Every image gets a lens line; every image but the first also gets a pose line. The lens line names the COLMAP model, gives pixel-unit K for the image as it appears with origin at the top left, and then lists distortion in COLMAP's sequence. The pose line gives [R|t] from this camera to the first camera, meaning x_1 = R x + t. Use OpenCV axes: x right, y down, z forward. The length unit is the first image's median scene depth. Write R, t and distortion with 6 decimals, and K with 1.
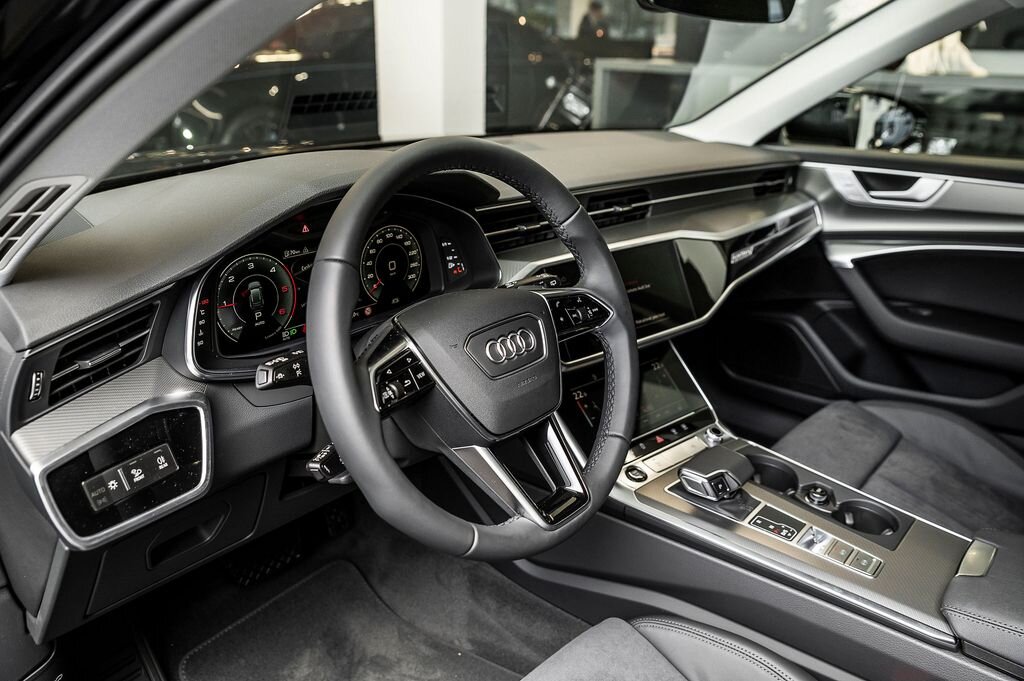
lens RADIAL K [[827.3, 0, 552.0], [0, 827.3, 342.2], [0, 0, 1]] dist [0.007926, 0.002787]
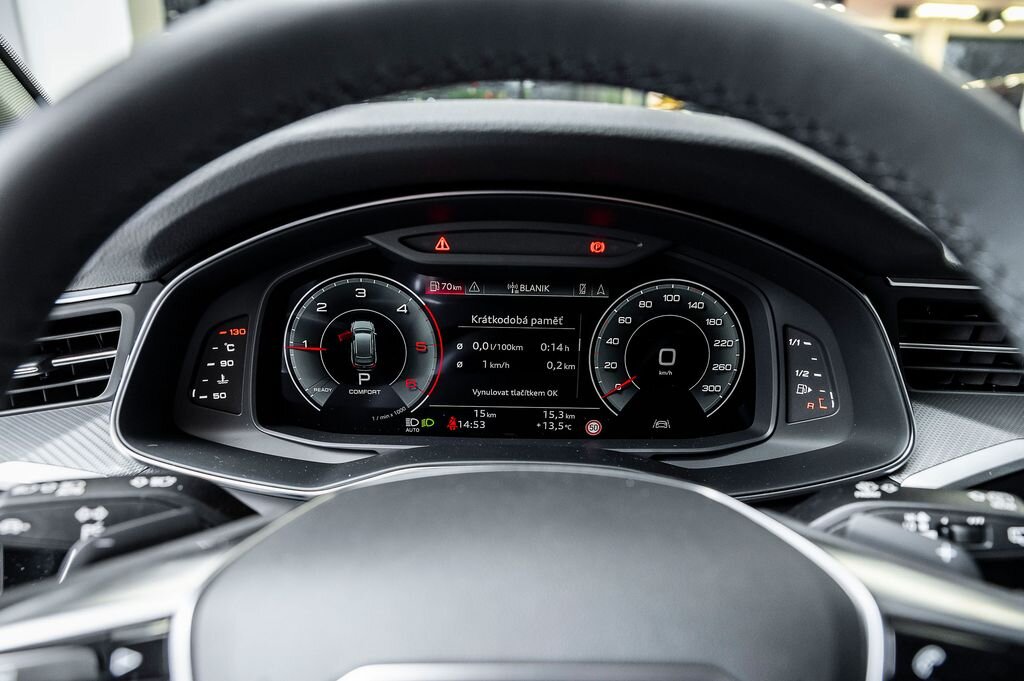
lens RADIAL K [[683.1, 0, 512.0], [0, 683.1, 340.5], [0, 0, 1]] dist [-0.003253, -0.005987]
pose [[0.635338, 0.229367, -0.737385, 0.054242], [-0.279694, 0.958388, 0.057125, -0.101906], [0.719804, 0.169948, 0.673053, 0.662997]]
